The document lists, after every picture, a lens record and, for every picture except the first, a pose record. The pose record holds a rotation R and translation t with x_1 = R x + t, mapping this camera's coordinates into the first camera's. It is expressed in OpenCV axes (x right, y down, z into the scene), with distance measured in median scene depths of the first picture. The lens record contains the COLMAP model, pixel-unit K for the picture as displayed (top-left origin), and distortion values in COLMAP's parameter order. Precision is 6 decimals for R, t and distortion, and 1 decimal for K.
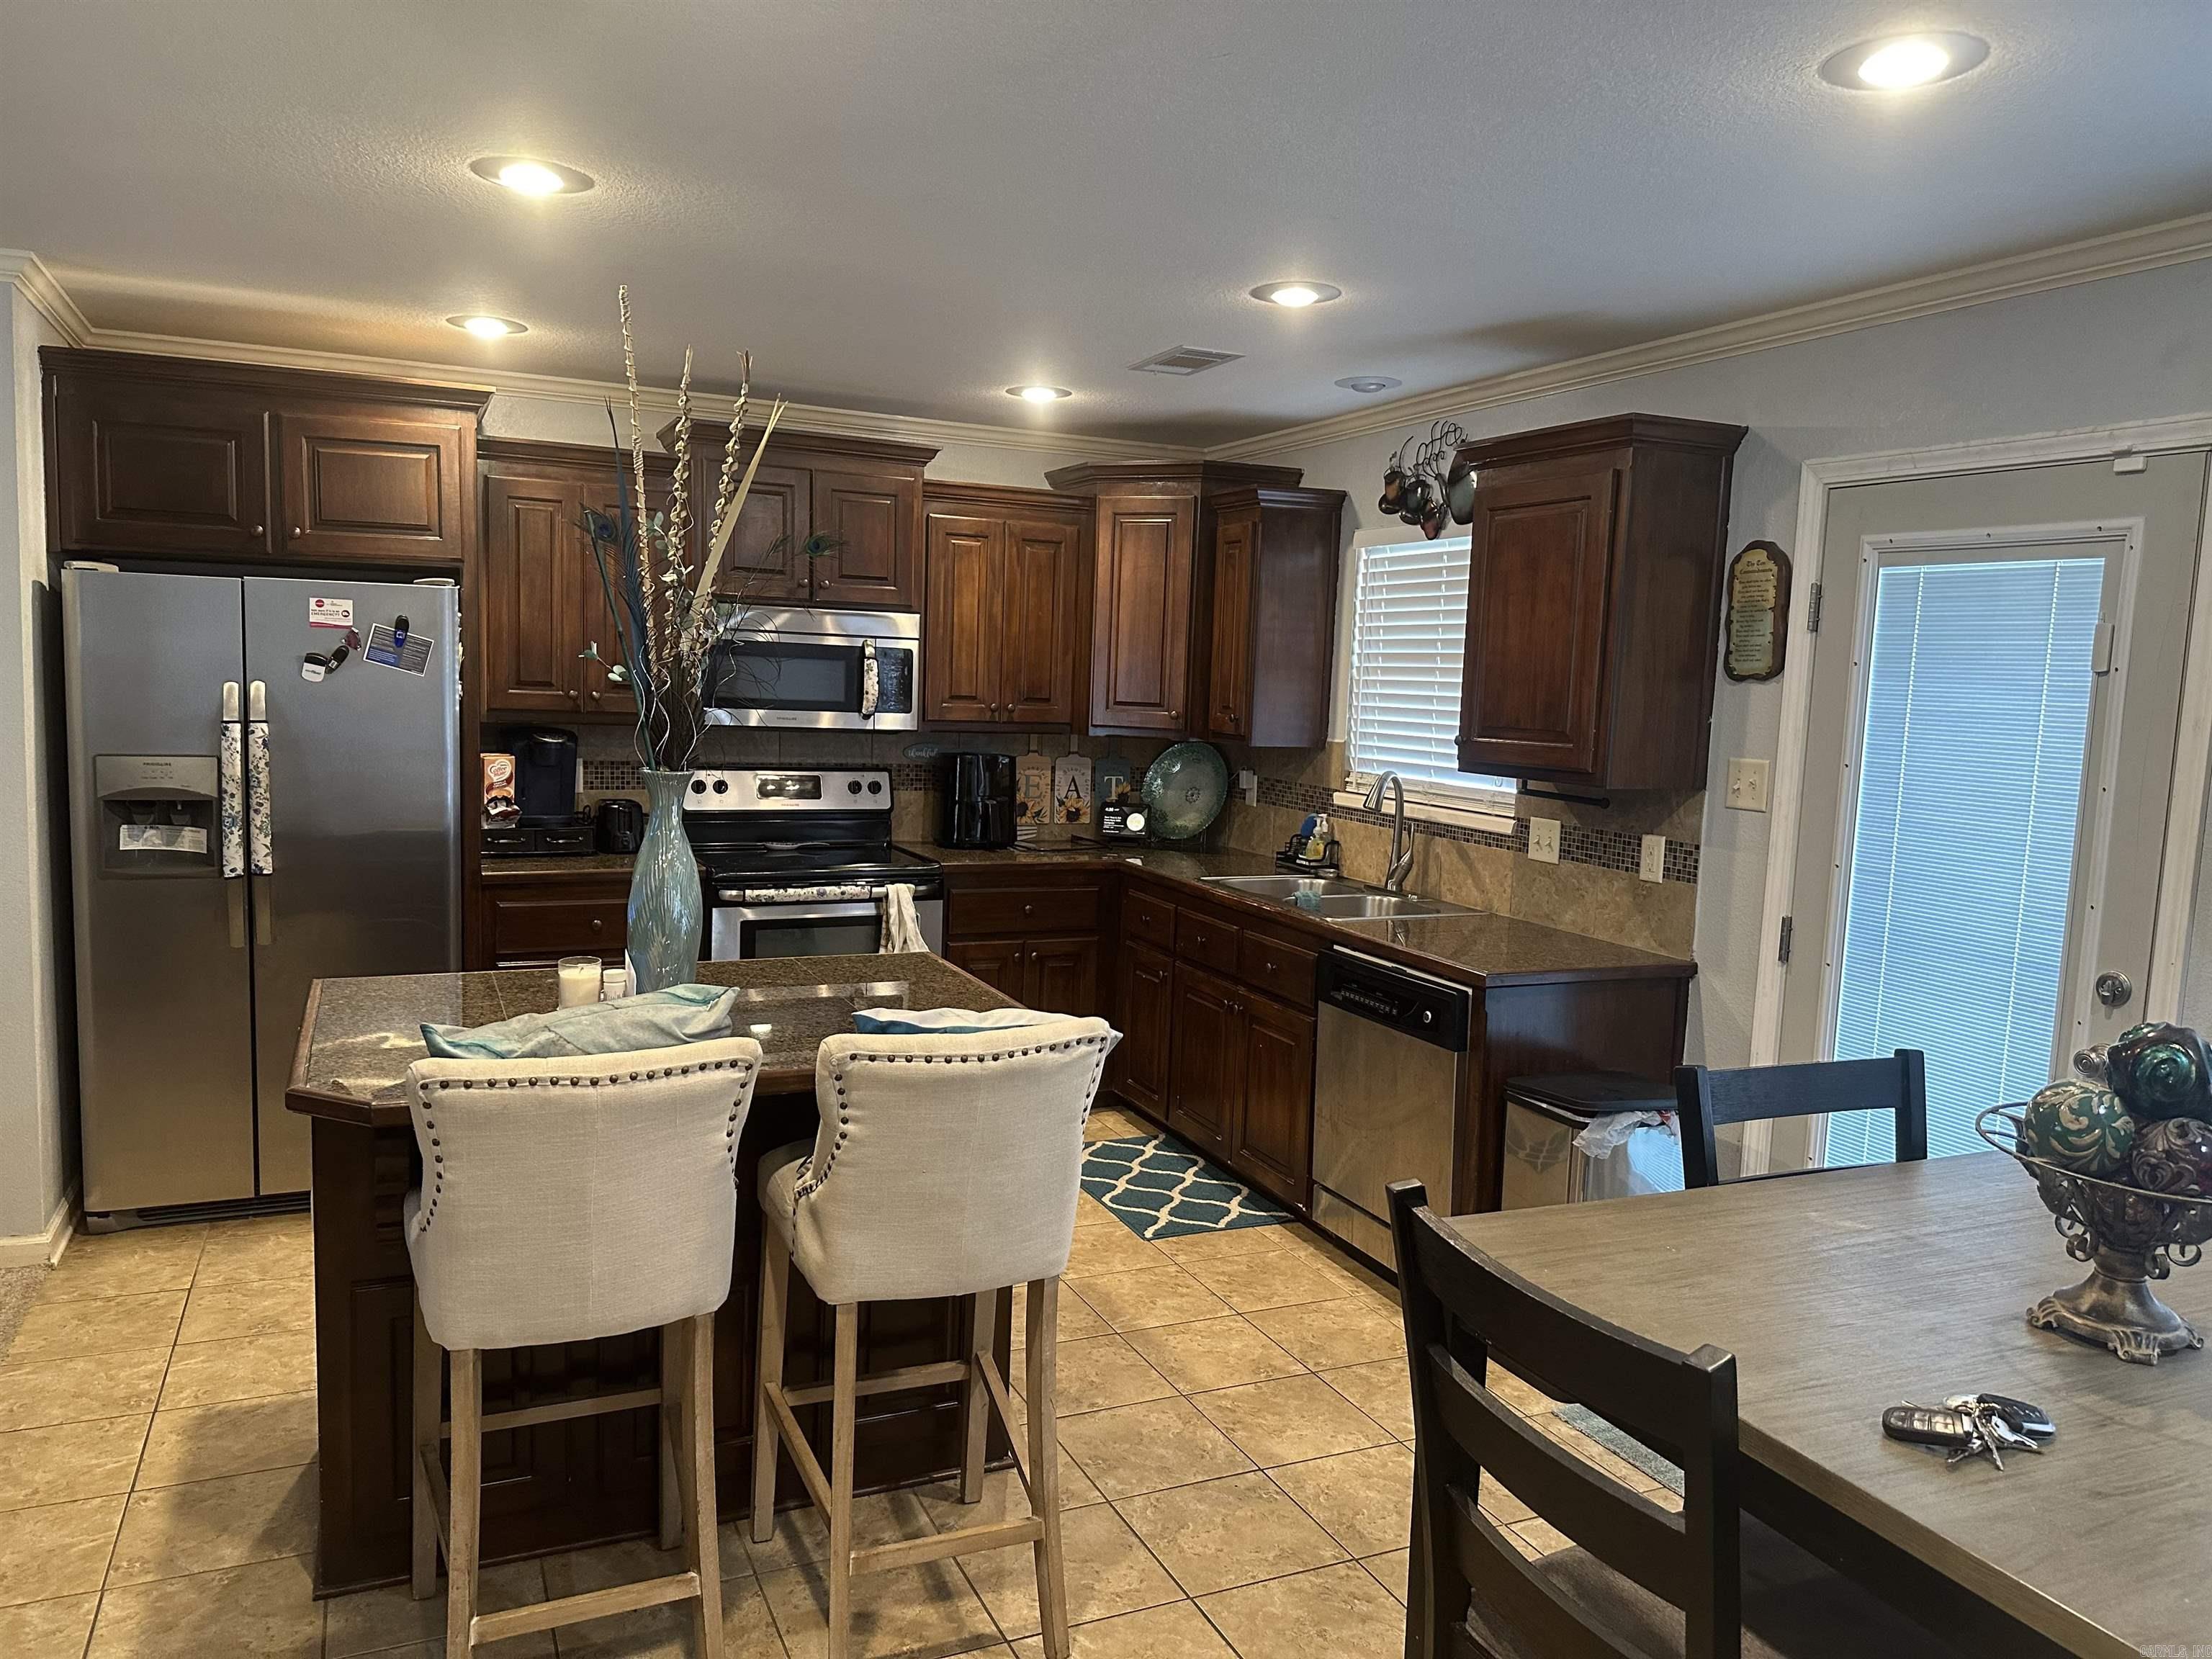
lens RADIAL K [[1543.1, 0, 1100.5], [0, 1543.1, 845.2], [0, 0, 1]] dist [0.052218, -0.029090]
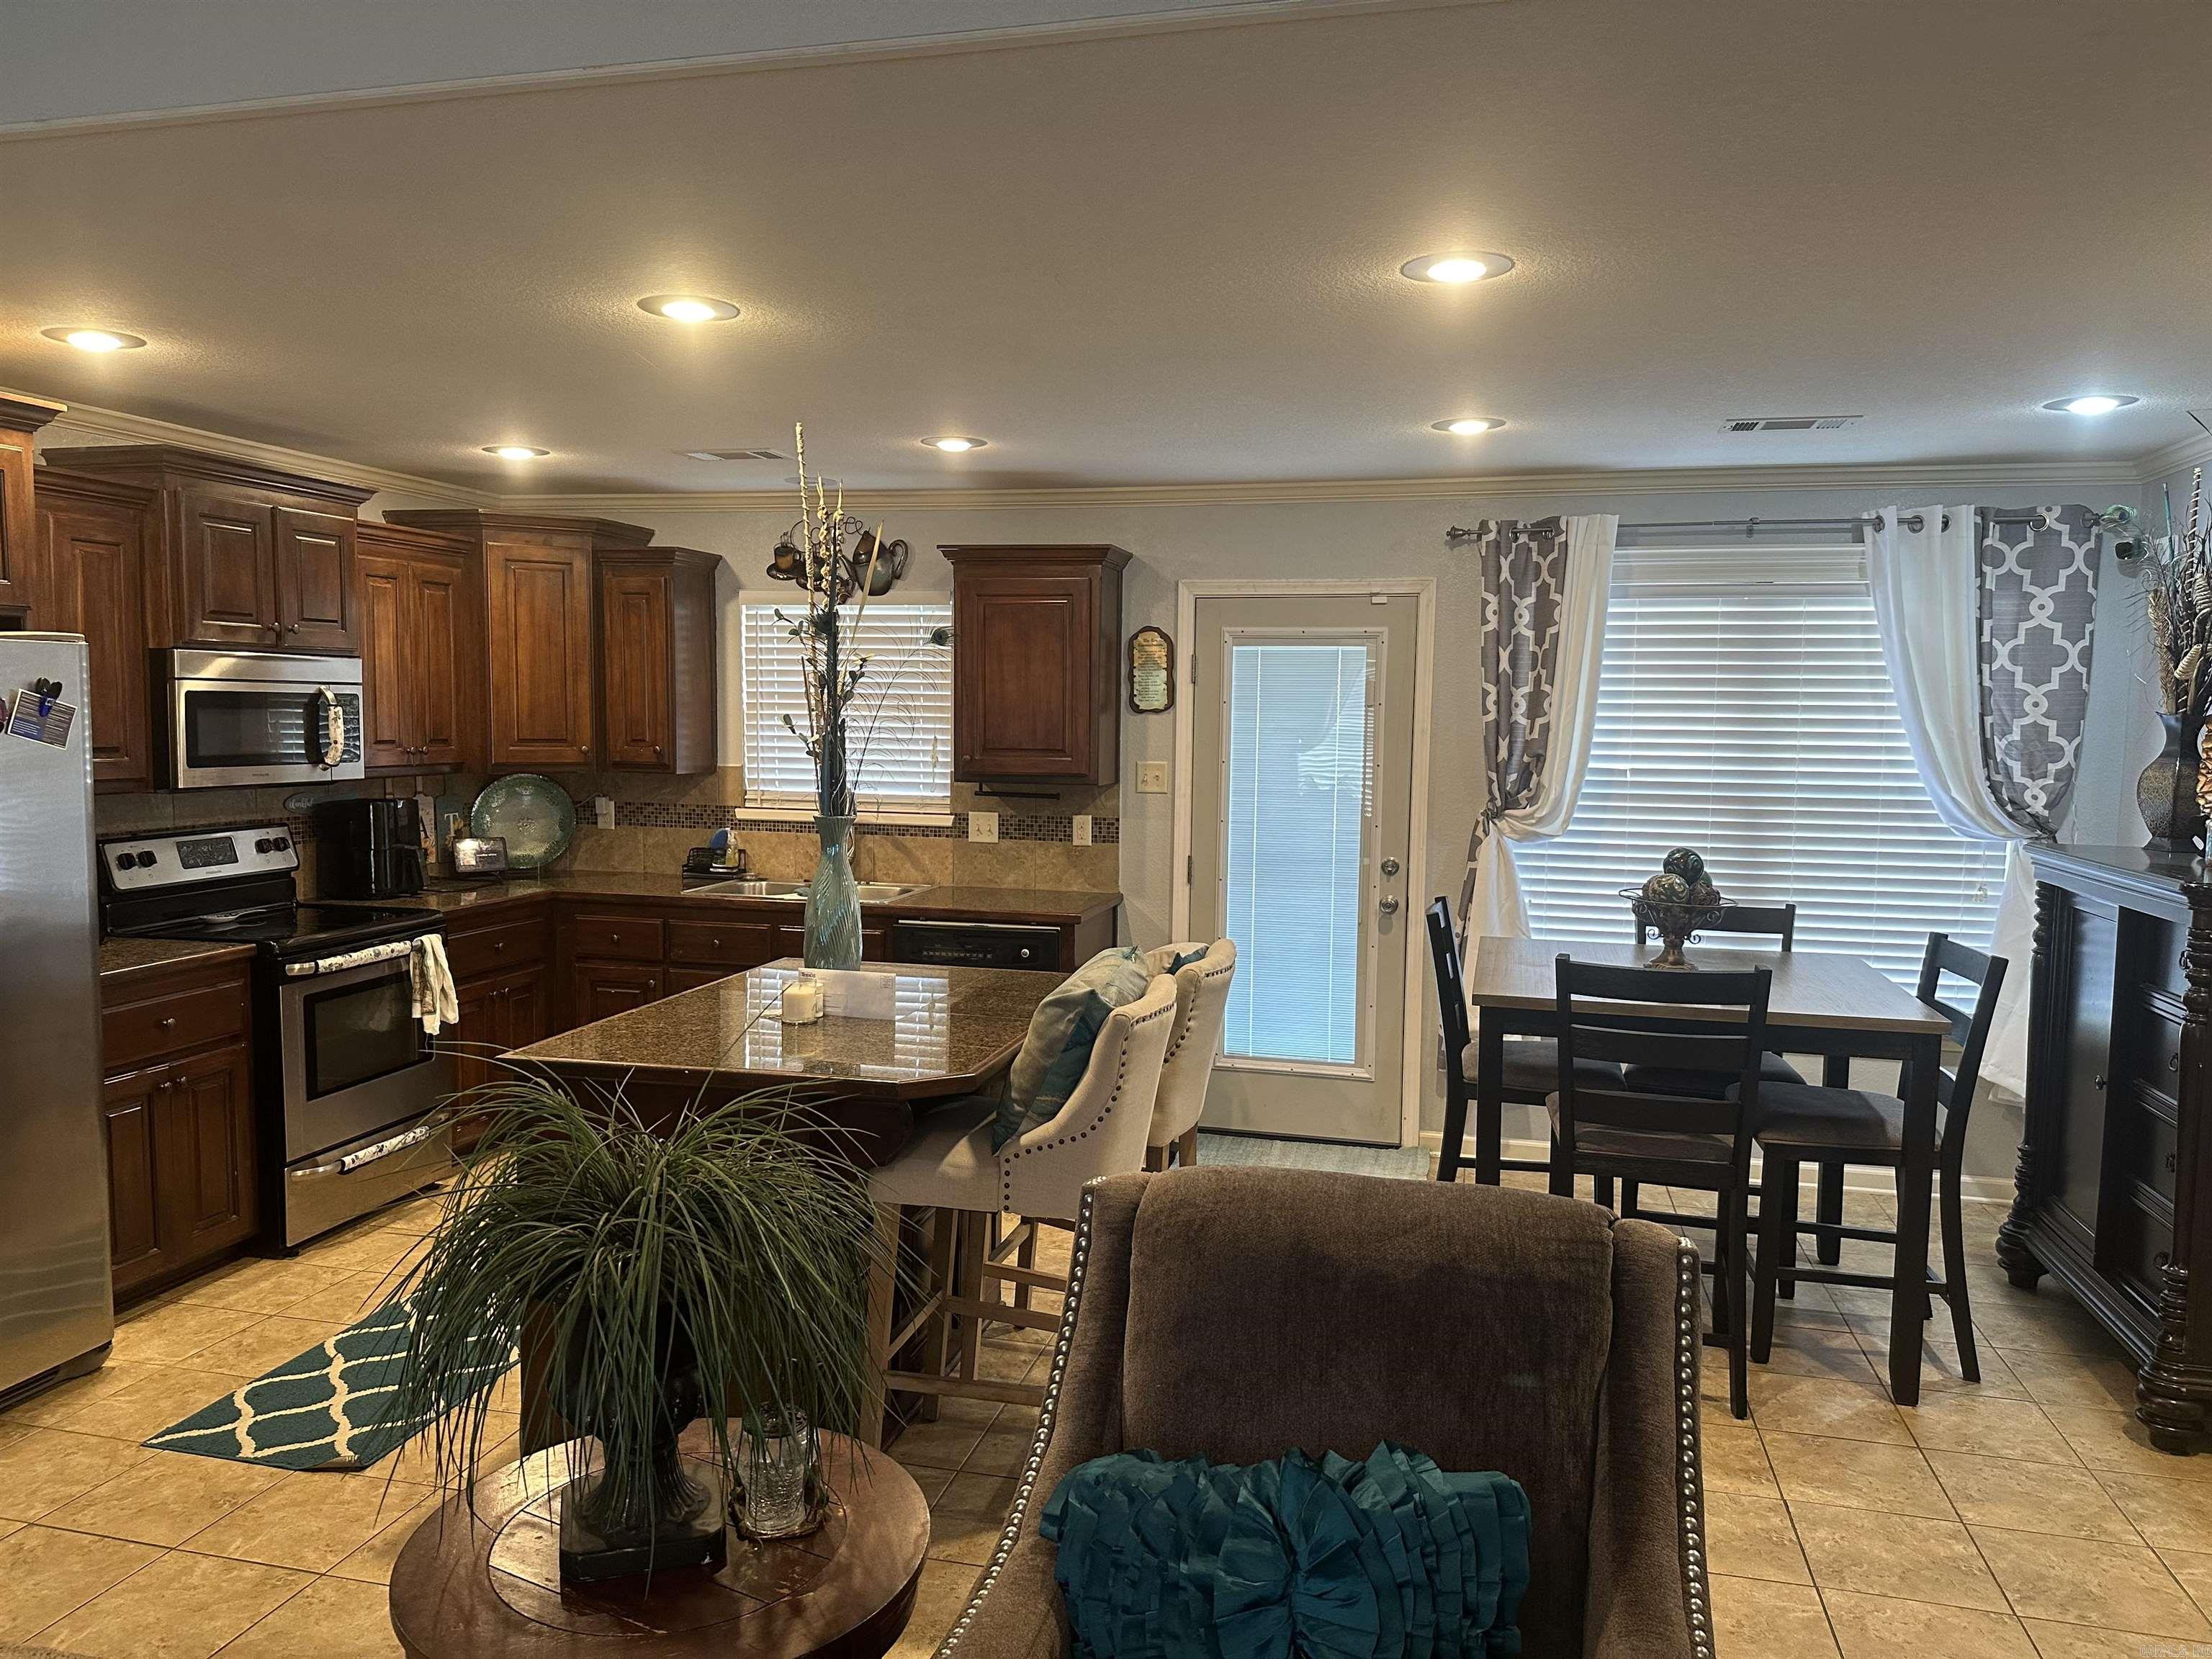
lens RADIAL K [[1543.1, 0, 1122.2], [0, 1543.1, 830.8], [0, 0, 1]] dist [0.052218, -0.029090]
pose [[0.619443, -0.090581, 0.779799, -0.654104], [0.097922, 0.994479, 0.037733, -0.036546], [-0.778911, 0.052986, 0.624892, 0.030985]]
